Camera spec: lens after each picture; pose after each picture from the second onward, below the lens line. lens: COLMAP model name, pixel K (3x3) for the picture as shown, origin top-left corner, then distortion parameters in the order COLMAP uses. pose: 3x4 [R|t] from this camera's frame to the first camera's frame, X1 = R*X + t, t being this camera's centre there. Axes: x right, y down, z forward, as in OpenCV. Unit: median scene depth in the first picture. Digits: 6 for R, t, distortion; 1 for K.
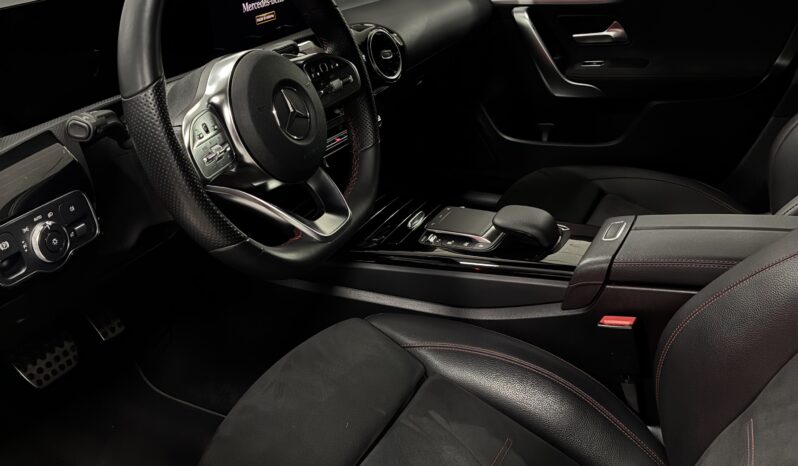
lens RADIAL K [[810.4, 0, 399.0], [0, 810.4, 233.0], [0, 0, 1]] dist [0.067559, -0.177910]
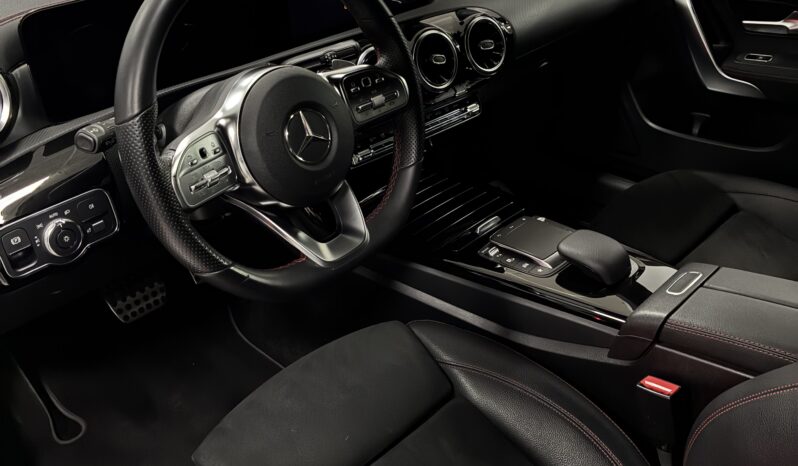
lens RADIAL K [[810.4, 0, 399.0], [0, 810.4, 233.0], [0, 0, 1]] dist [0.067559, -0.177910]
pose [[0.956964, 0.161614, -0.241041, 0.180591], [-0.133302, 0.982569, 0.129569, -0.138728], [0.257780, -0.091862, 0.961827, 0.060248]]
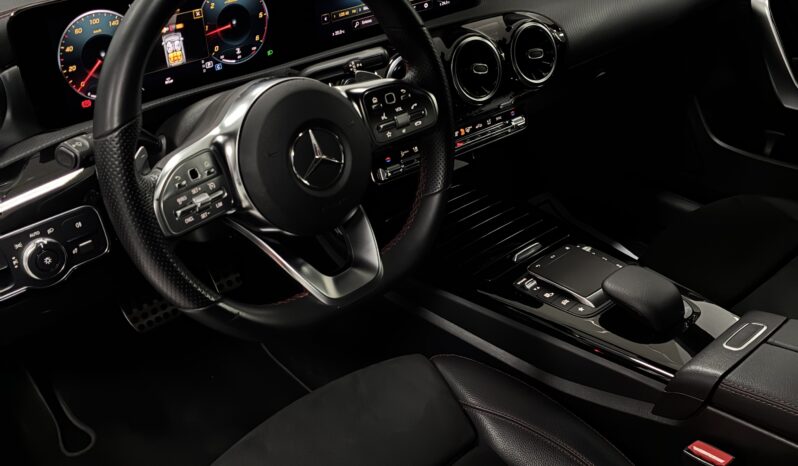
lens RADIAL K [[810.4, 0, 399.0], [0, 810.4, 233.0], [0, 0, 1]] dist [0.067559, -0.177910]
pose [[0.928608, 0.209698, -0.306128, 0.183877], [-0.169985, 0.973749, 0.151386, -0.171481], [0.329837, -0.088541, 0.939877, 0.163414]]
